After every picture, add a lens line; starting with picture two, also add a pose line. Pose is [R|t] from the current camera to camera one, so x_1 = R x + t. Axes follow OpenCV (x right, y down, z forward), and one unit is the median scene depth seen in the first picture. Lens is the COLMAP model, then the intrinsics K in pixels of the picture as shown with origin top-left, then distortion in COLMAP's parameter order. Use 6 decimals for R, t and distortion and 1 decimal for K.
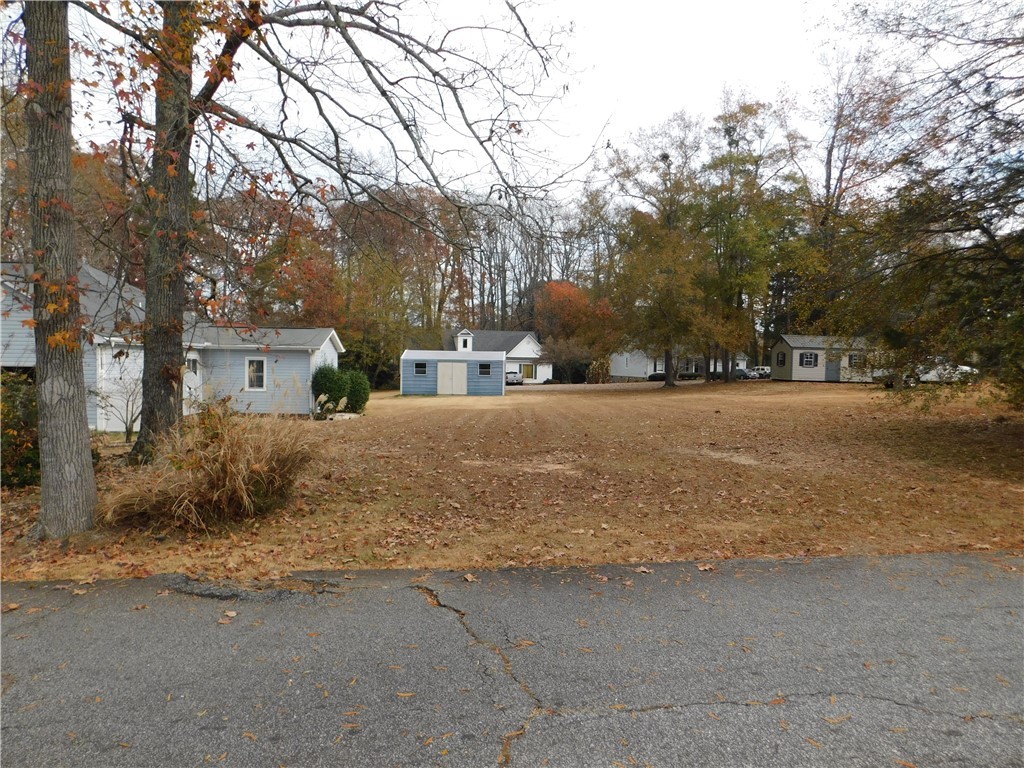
lens RADIAL K [[687.4, 0, 512.0], [0, 687.4, 384.0], [0, 0, 1]] dist [-0.066808, 0.063962]
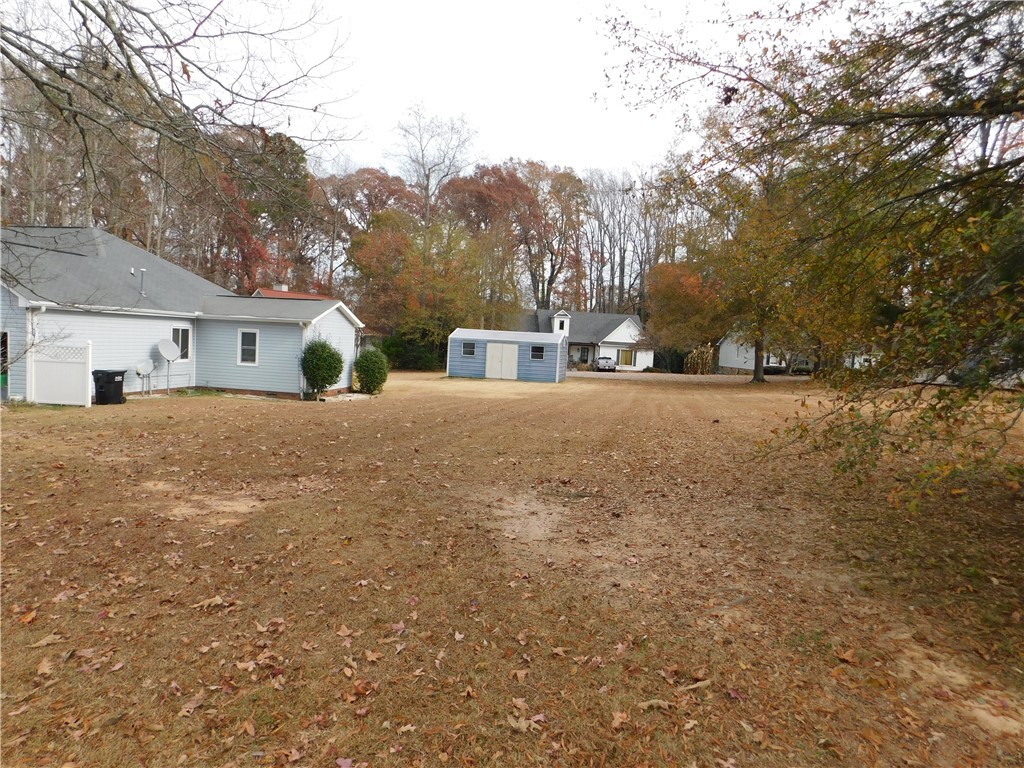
lens RADIAL K [[687.4, 0, 512.0], [0, 687.4, 384.0], [0, 0, 1]] dist [-0.066808, 0.063962]
pose [[0.979130, 0.048585, -0.197340, 0.106781], [-0.043744, 0.998627, 0.028820, -0.004748], [0.198469, -0.019586, 0.979911, 0.106620]]
